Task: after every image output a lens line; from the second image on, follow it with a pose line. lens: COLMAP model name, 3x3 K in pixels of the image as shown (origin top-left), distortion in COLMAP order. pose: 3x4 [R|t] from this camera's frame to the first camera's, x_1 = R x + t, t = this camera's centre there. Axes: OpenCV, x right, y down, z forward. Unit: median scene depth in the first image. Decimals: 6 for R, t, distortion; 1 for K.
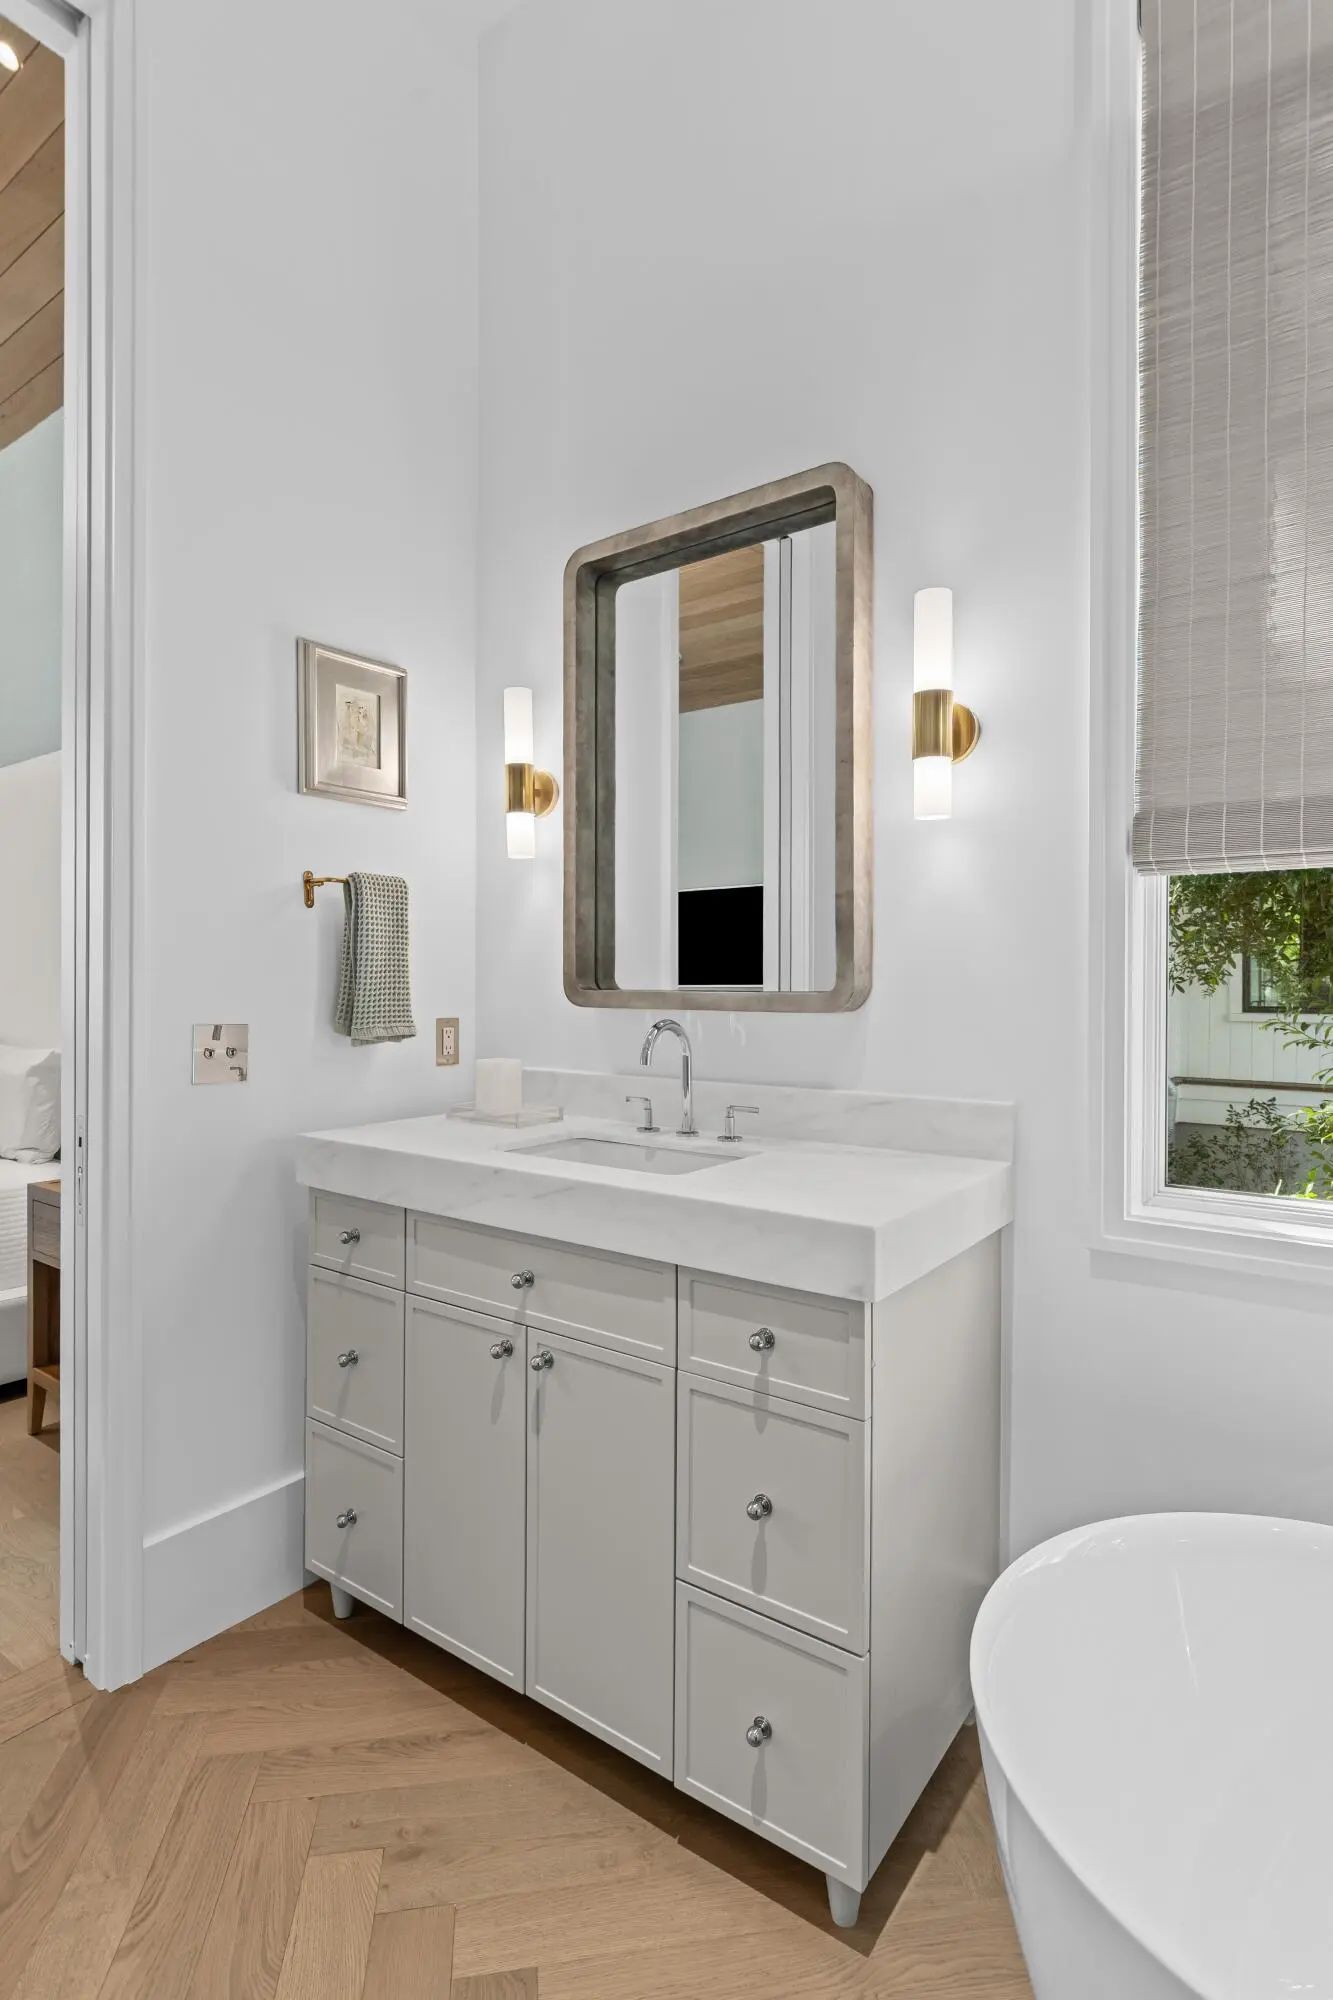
lens RADIAL K [[1006.0, 0, 673.8], [0, 1006.0, 992.6], [0, 0, 1]] dist [-0.001704, -0.000168]
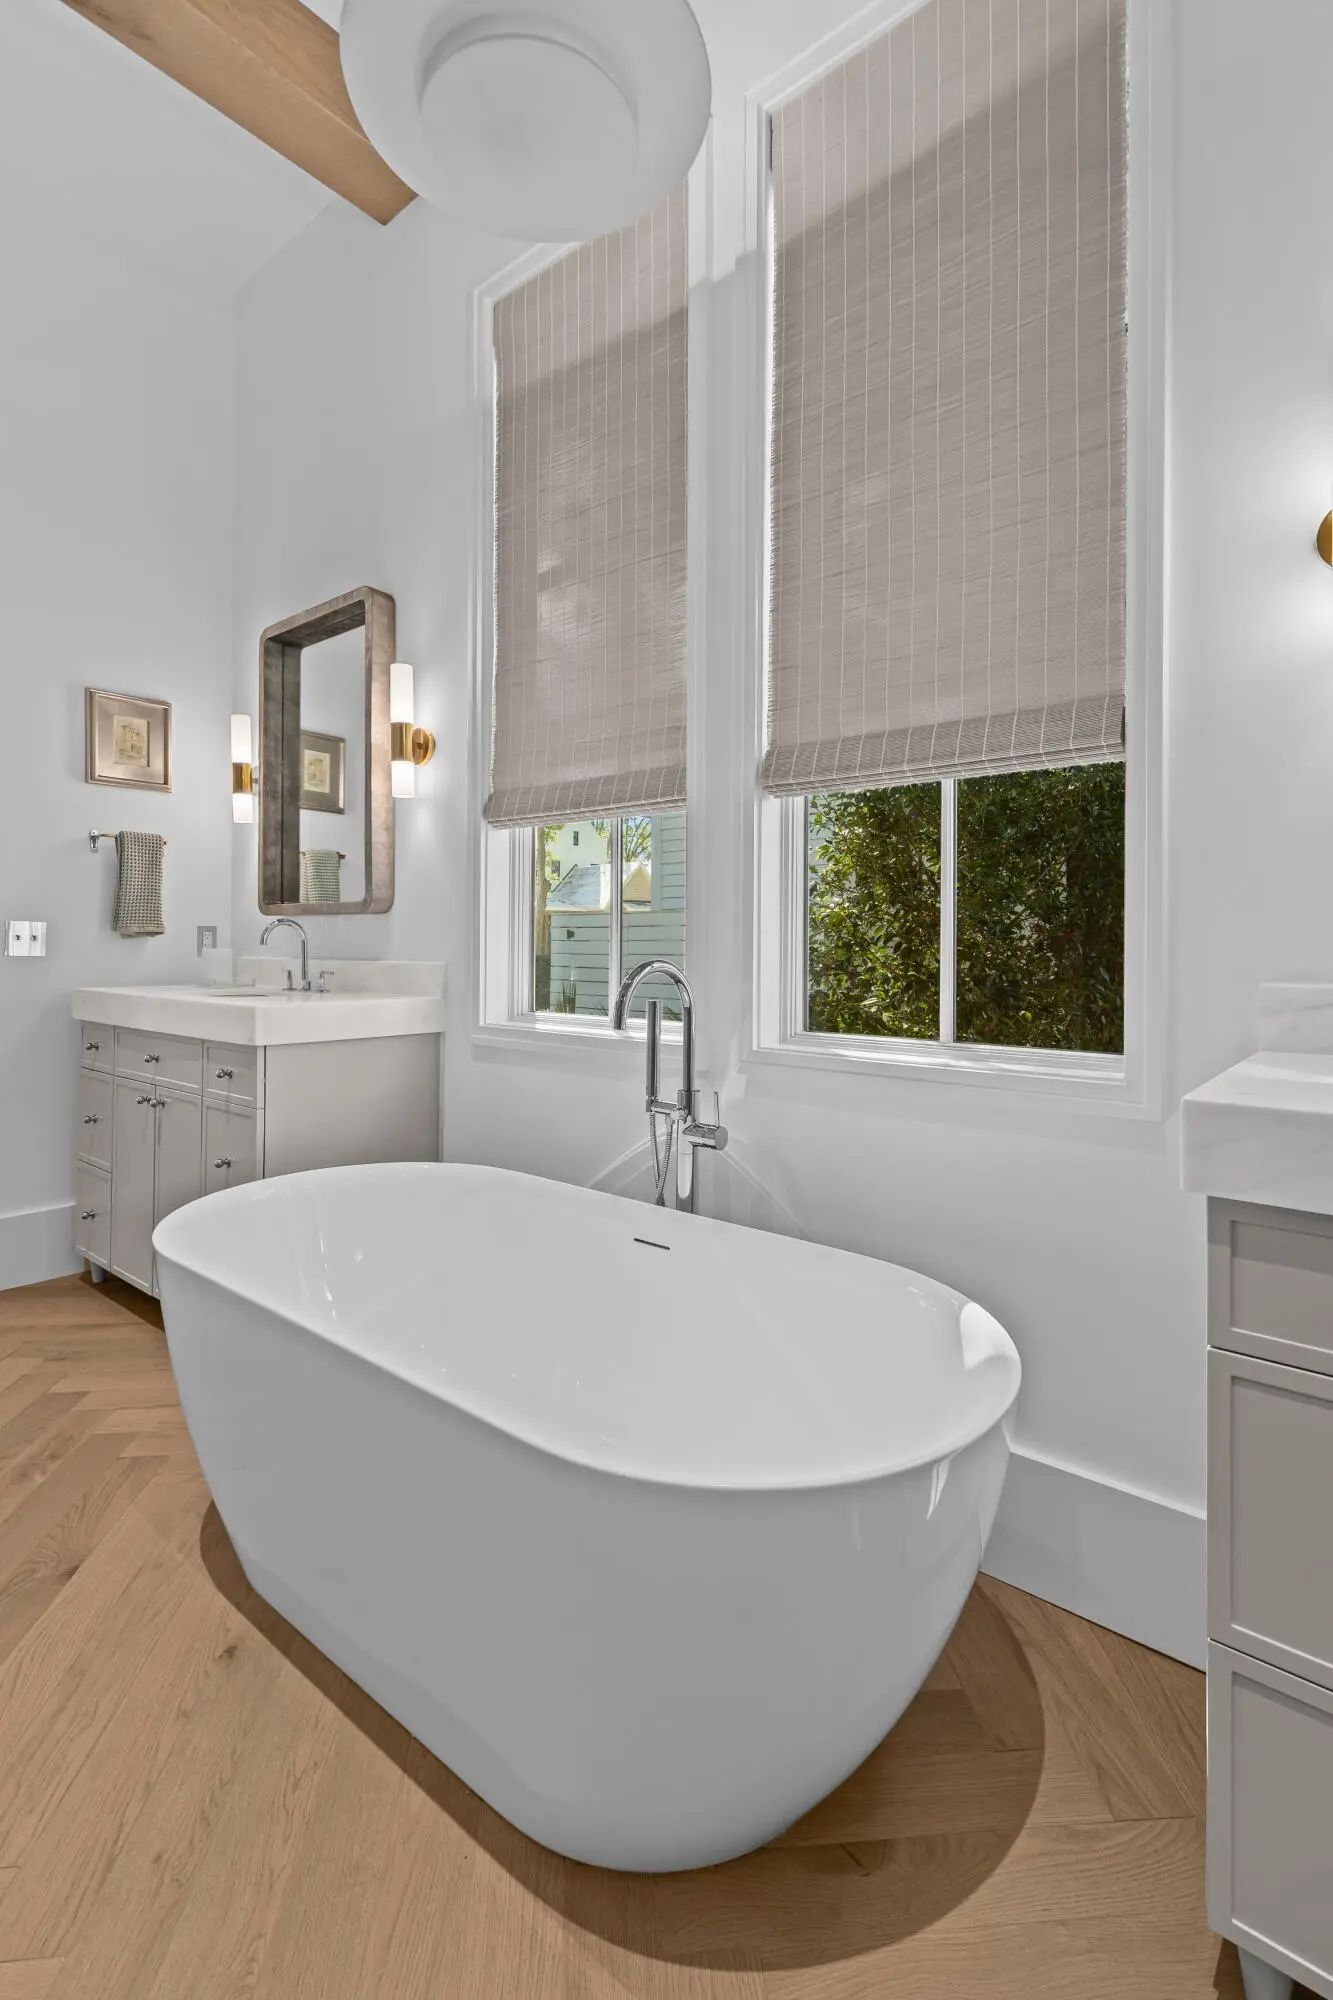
lens RADIAL K [[924.9, 0, 664.5], [0, 924.9, 942.0], [0, 0, 1]] dist [0.010811, 0.000229]
pose [[0.998372, 0.001829, -0.057009, 0.699759], [-0.002377, 0.999952, -0.009550, 0.077798], [0.056989, 0.009670, 0.998328, -0.484071]]
